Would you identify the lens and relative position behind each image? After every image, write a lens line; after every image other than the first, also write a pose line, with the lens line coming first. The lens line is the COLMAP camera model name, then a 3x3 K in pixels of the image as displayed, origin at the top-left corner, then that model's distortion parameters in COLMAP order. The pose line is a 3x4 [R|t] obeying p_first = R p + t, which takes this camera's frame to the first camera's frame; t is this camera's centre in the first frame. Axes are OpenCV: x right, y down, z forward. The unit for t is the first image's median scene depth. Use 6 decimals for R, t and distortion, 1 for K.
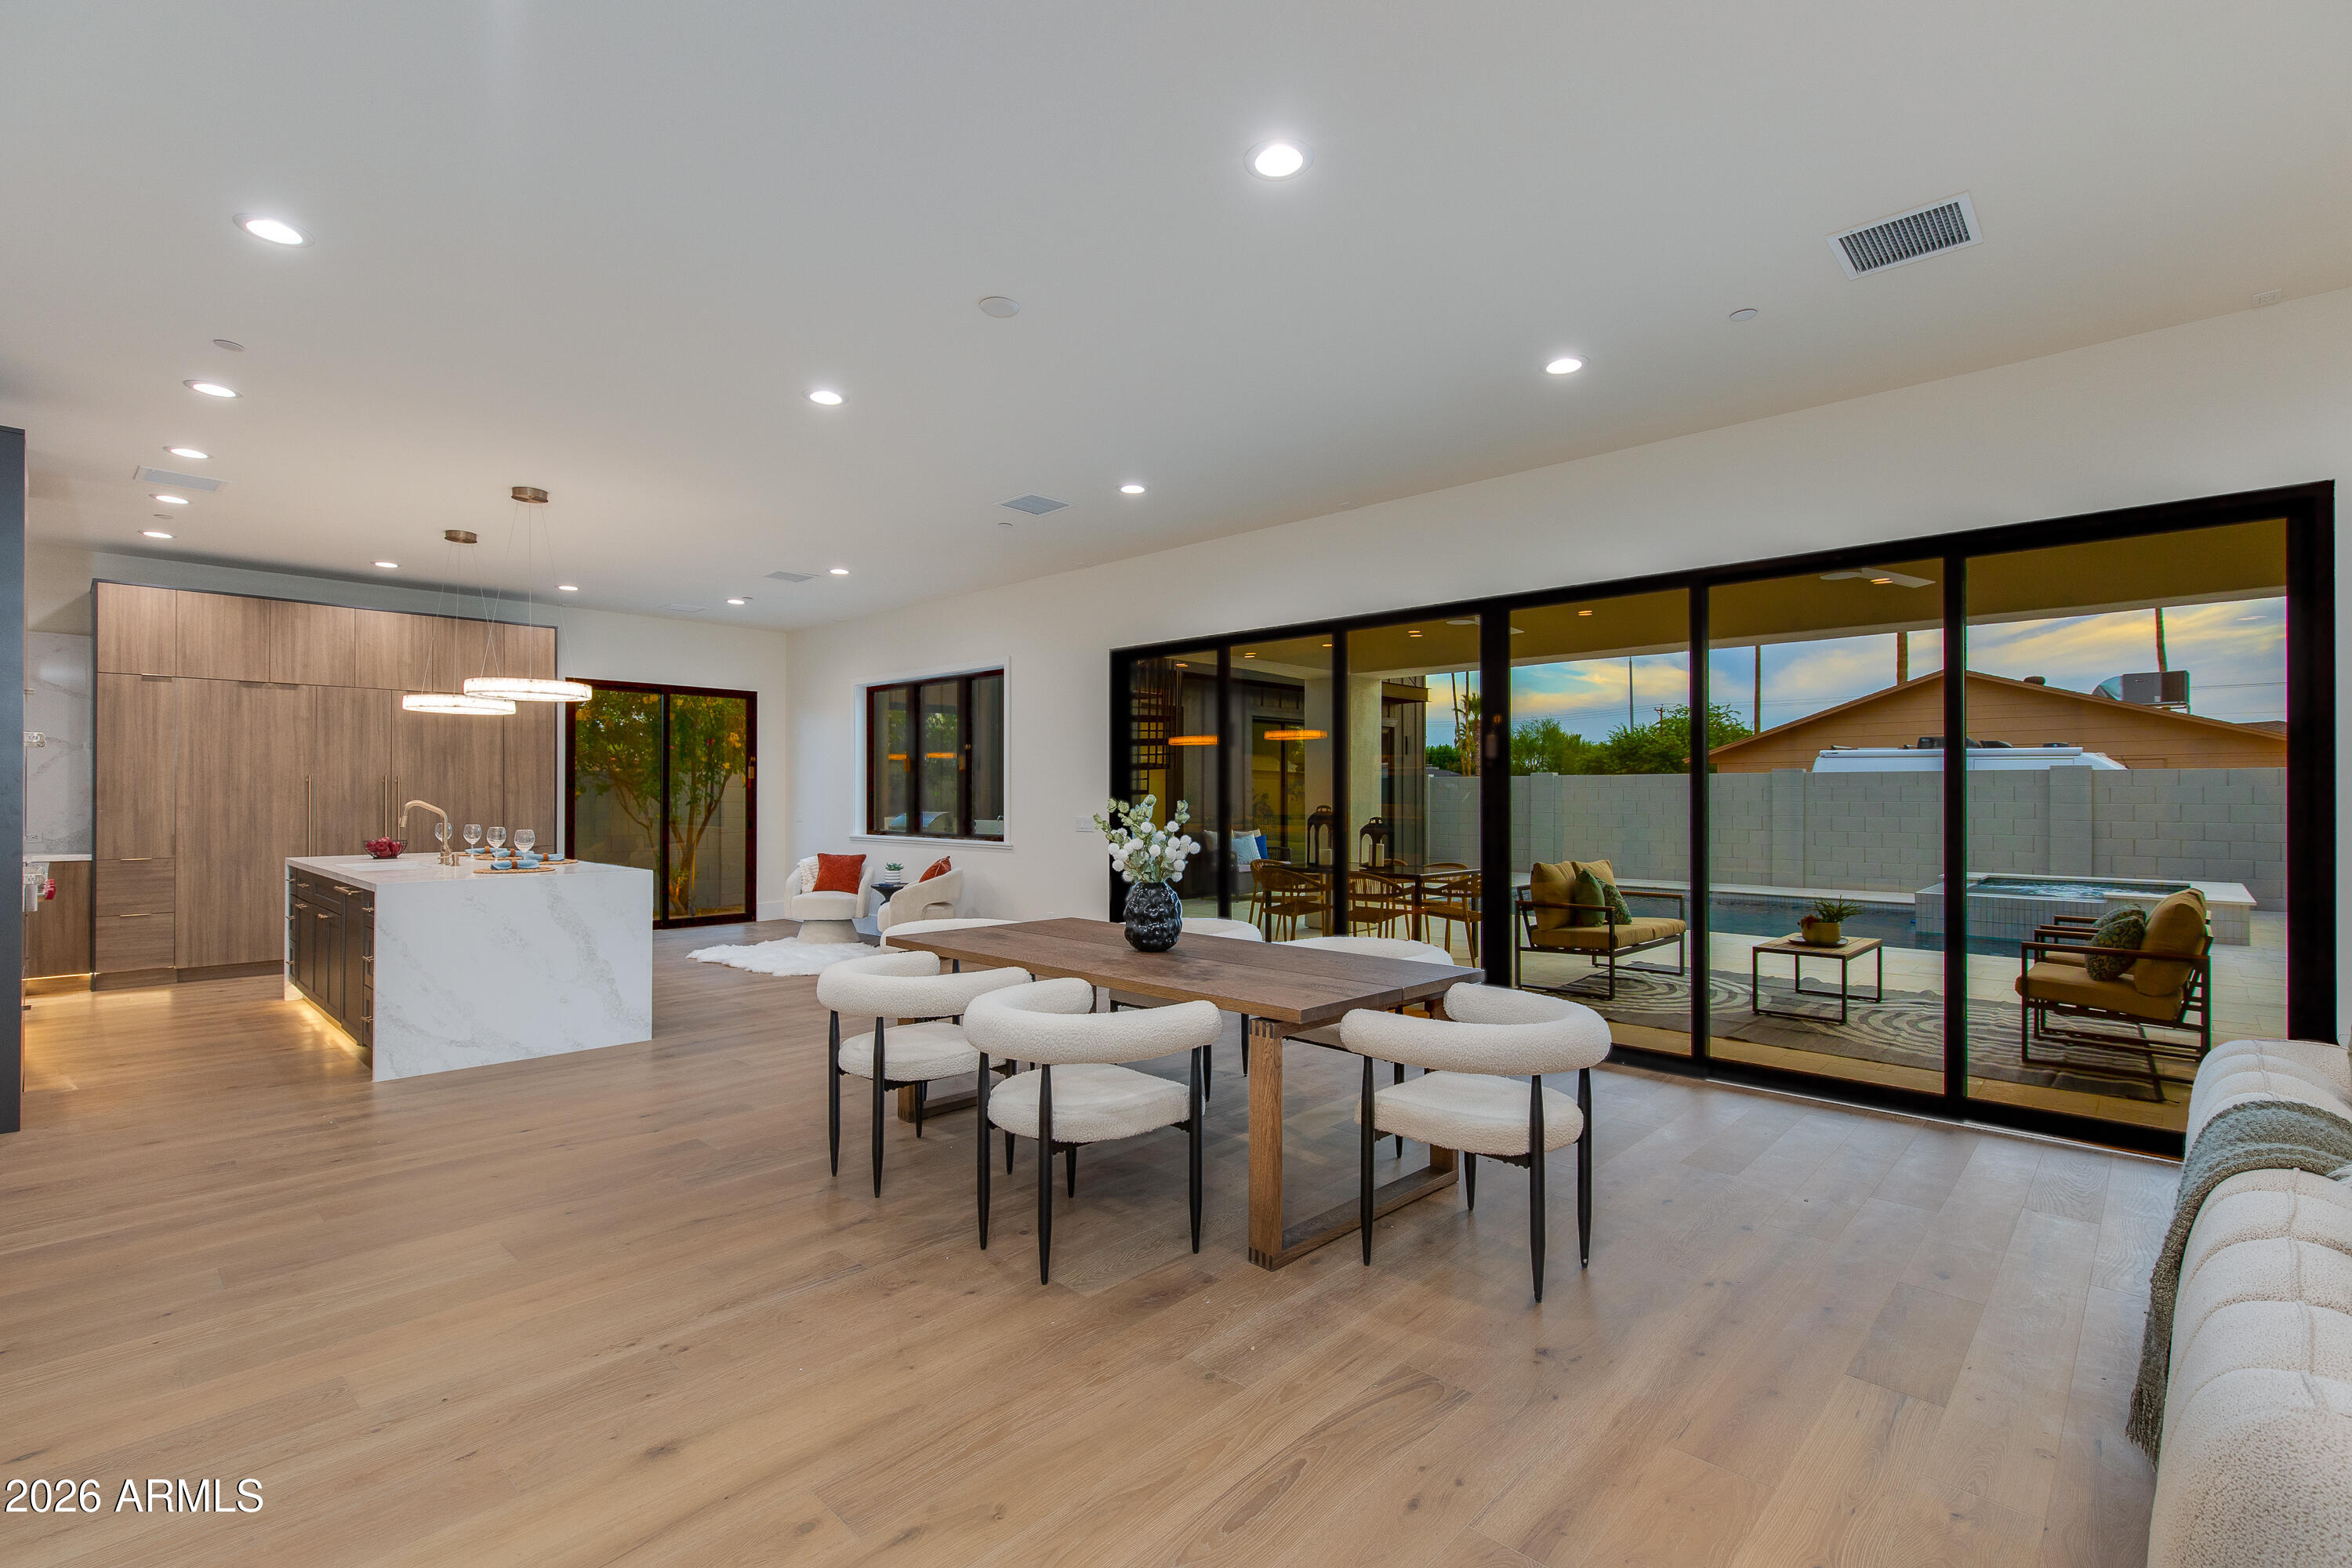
lens RADIAL K [[1049.5, 0, 1150.3], [0, 1049.5, 787.0], [0, 0, 1]] dist [0.005942, 0.000916]
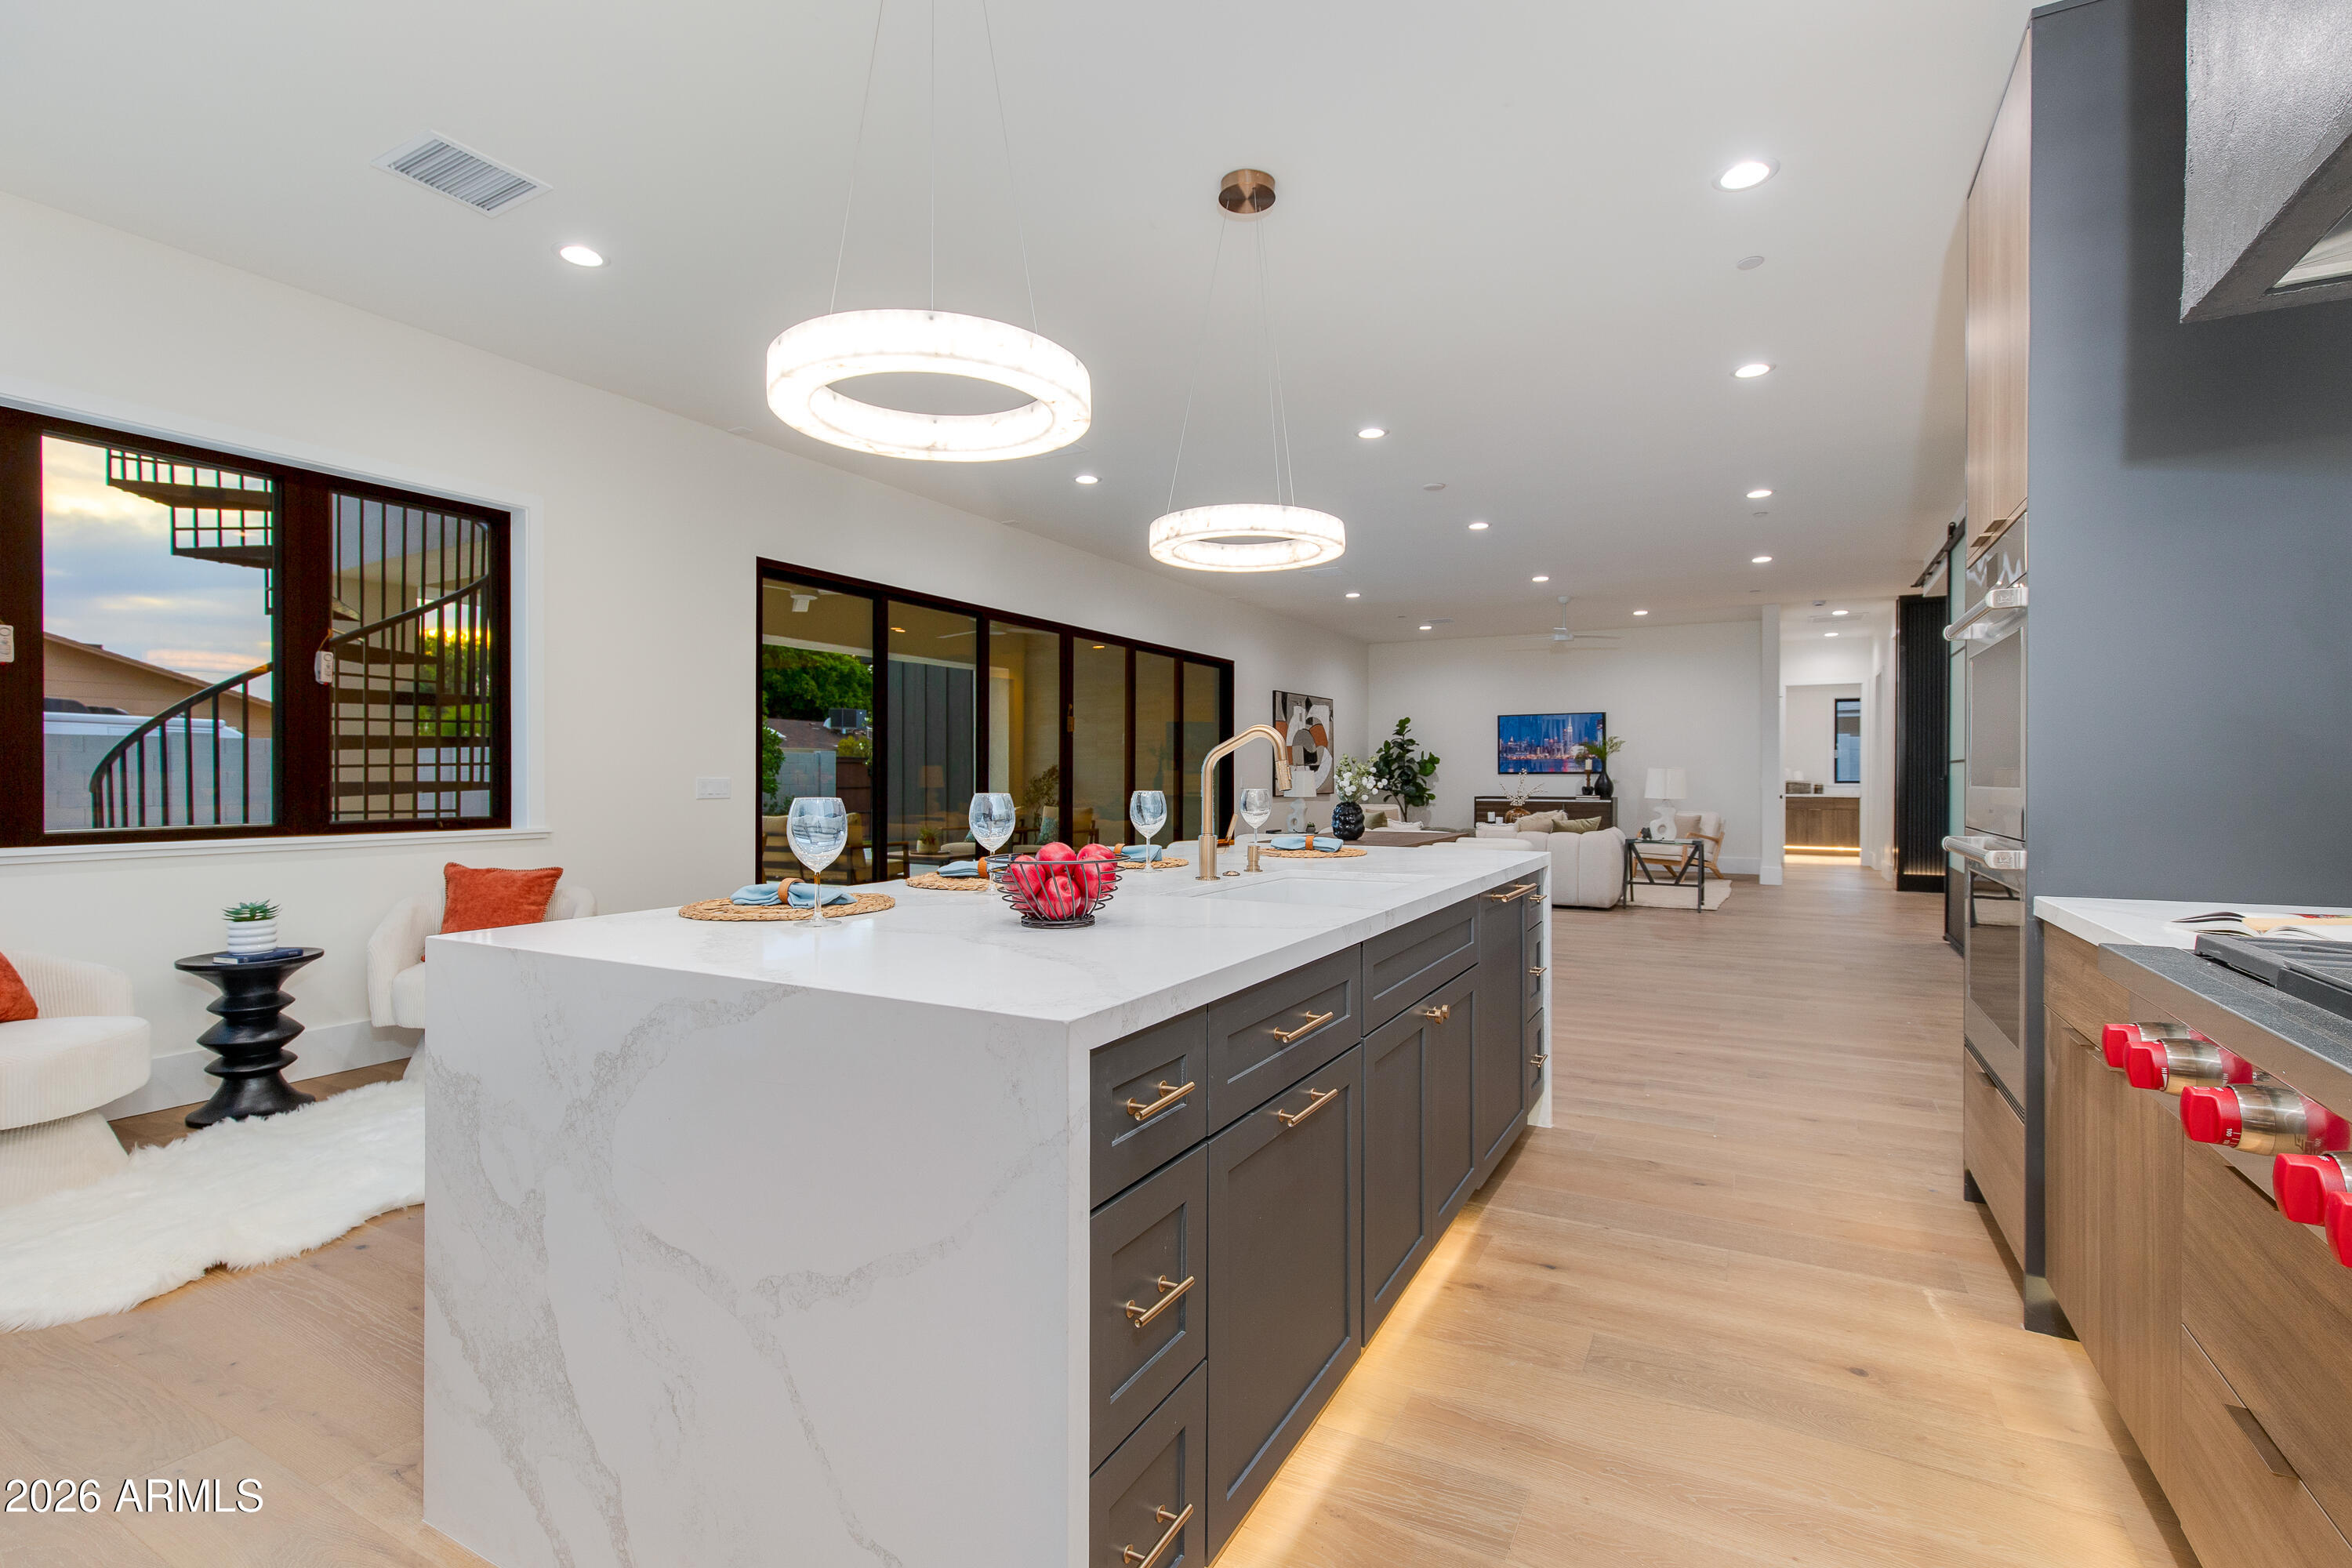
lens RADIAL K [[1099.9, 0, 1167.5], [0, 1099.9, 790.0], [0, 0, 1]] dist [0.006829, -0.000050]
pose [[-0.273984, -0.012148, 0.961657, -1.043824], [-0.008923, 0.999909, 0.010089, 0.029011], [-0.961693, -0.005817, -0.274068, 1.066713]]
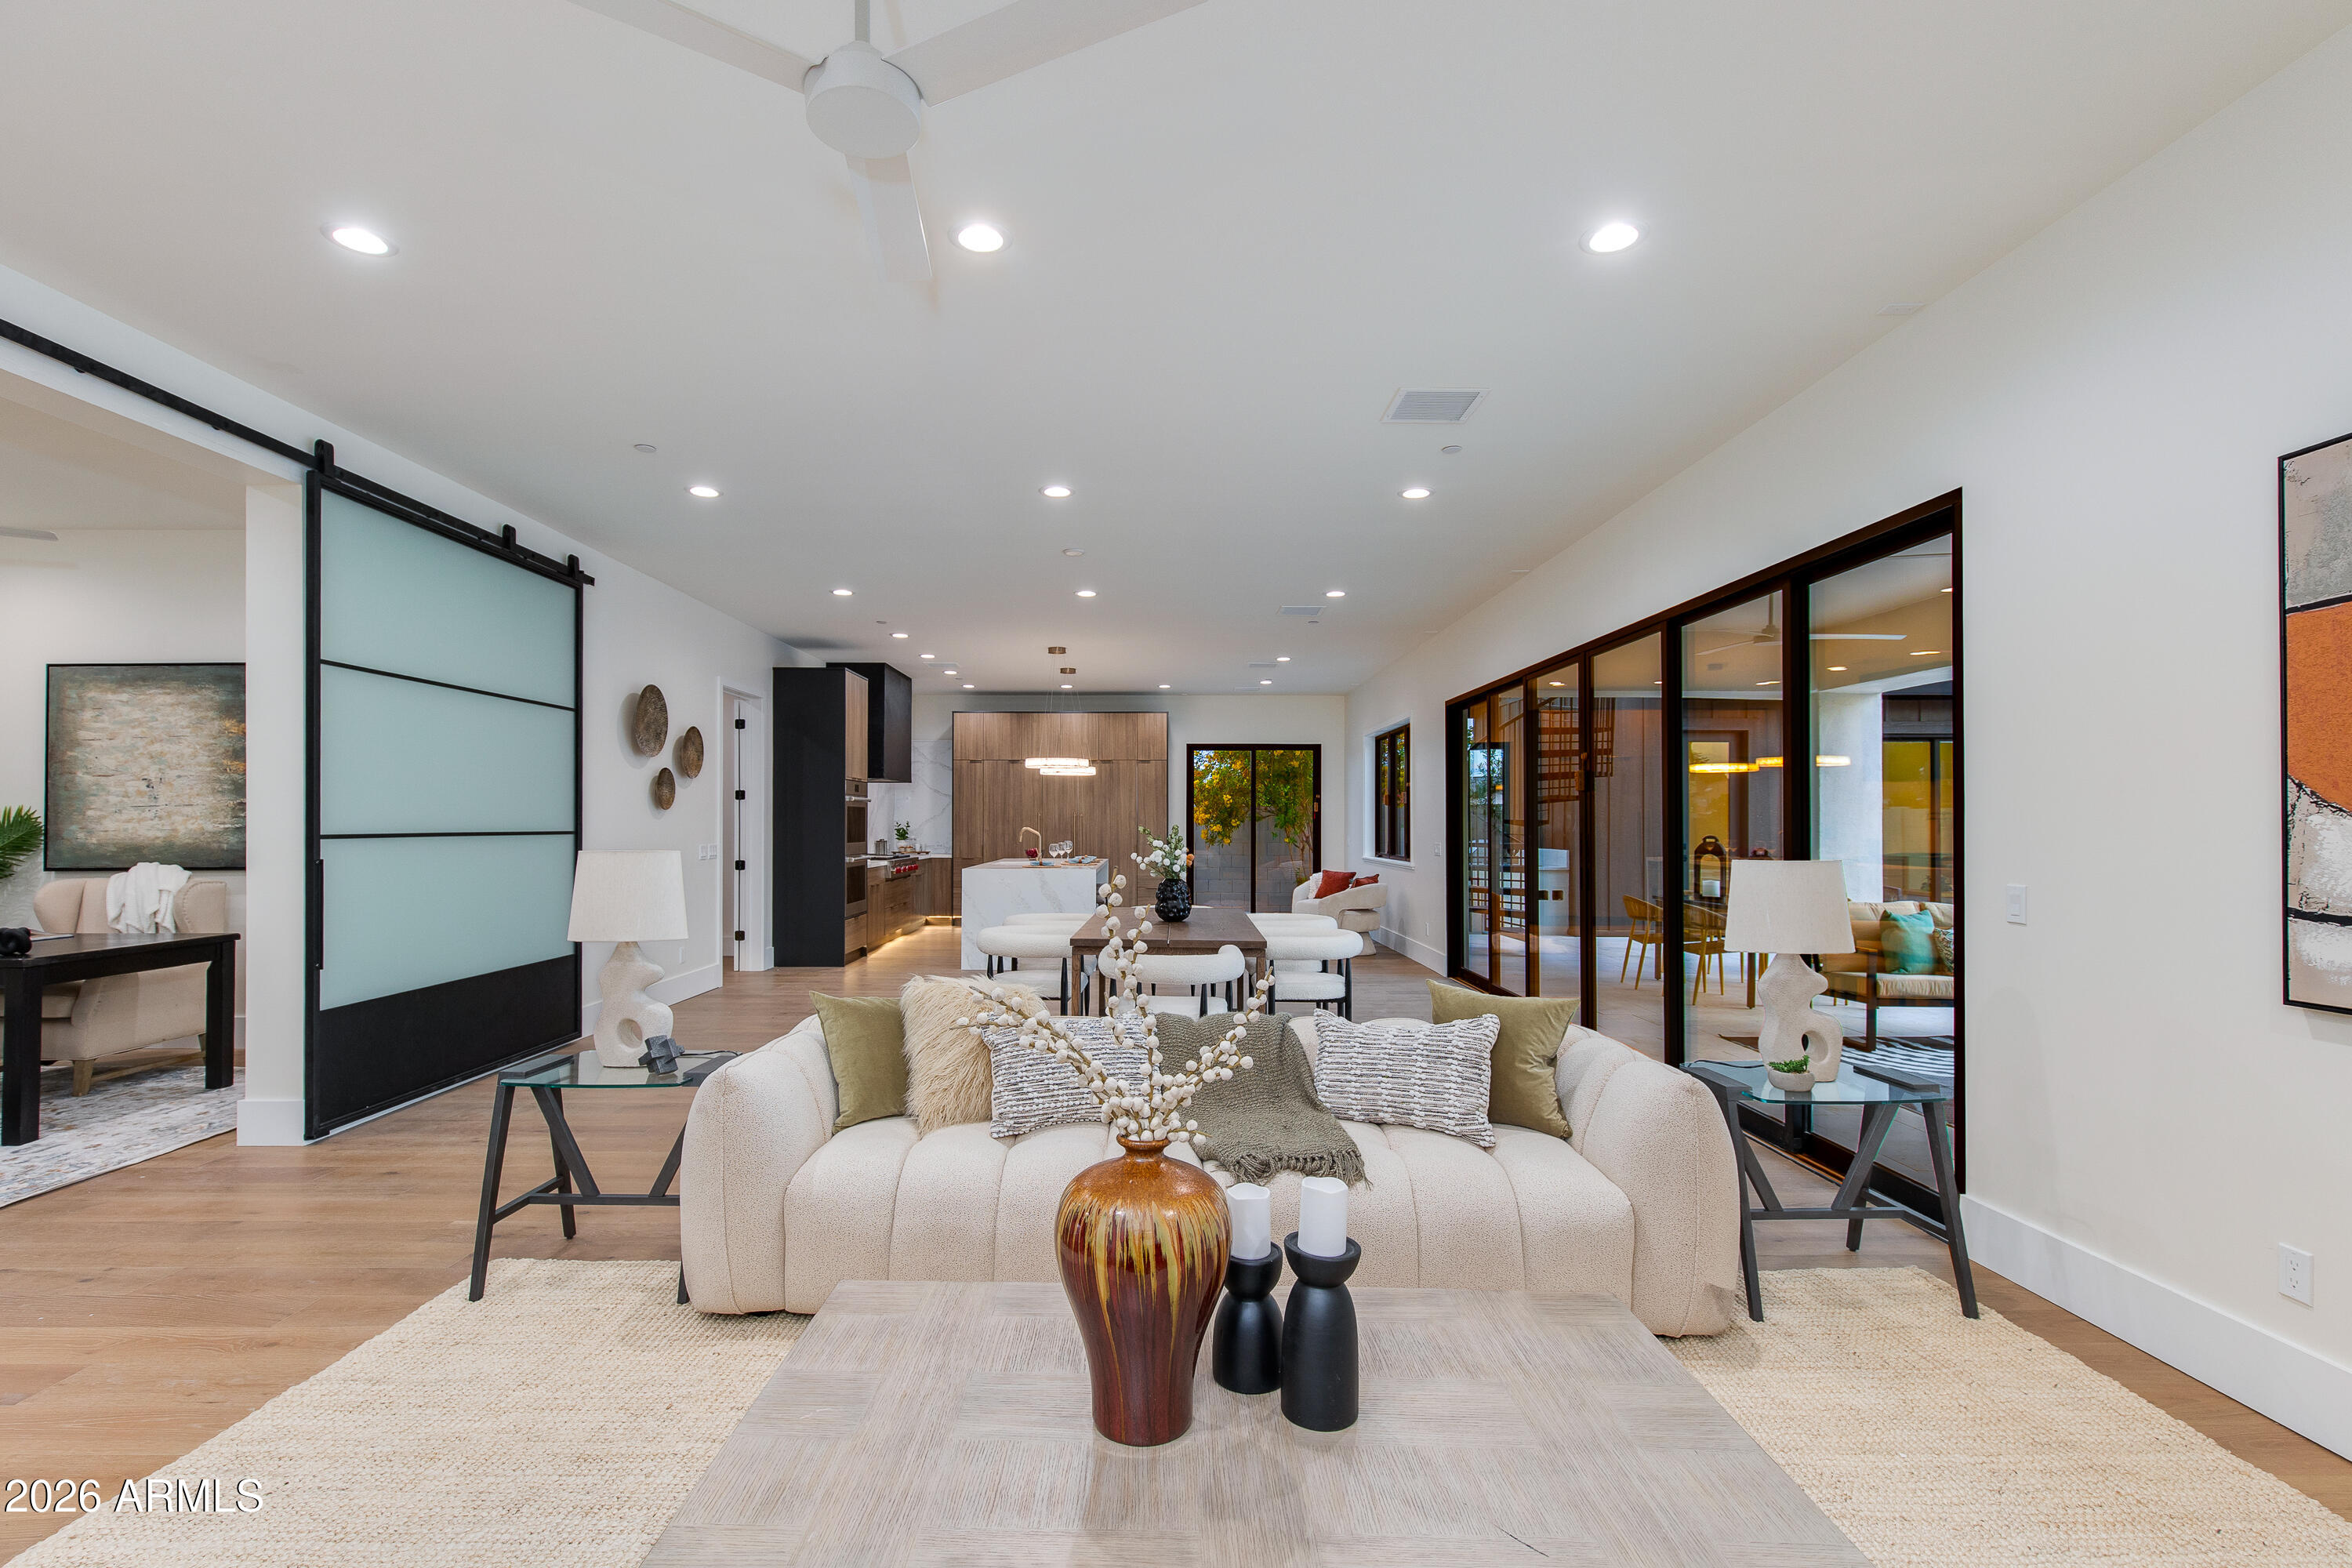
lens RADIAL K [[1089.0, 0, 1143.5], [0, 1089.0, 821.2], [0, 0, 1]] dist [0.007762, -0.000687]
pose [[0.693562, 0.000074, -0.720396, 0.674872], [0.004621, 0.999979, 0.004552, -0.005263], [0.720382, -0.006486, 0.693548, -0.123959]]
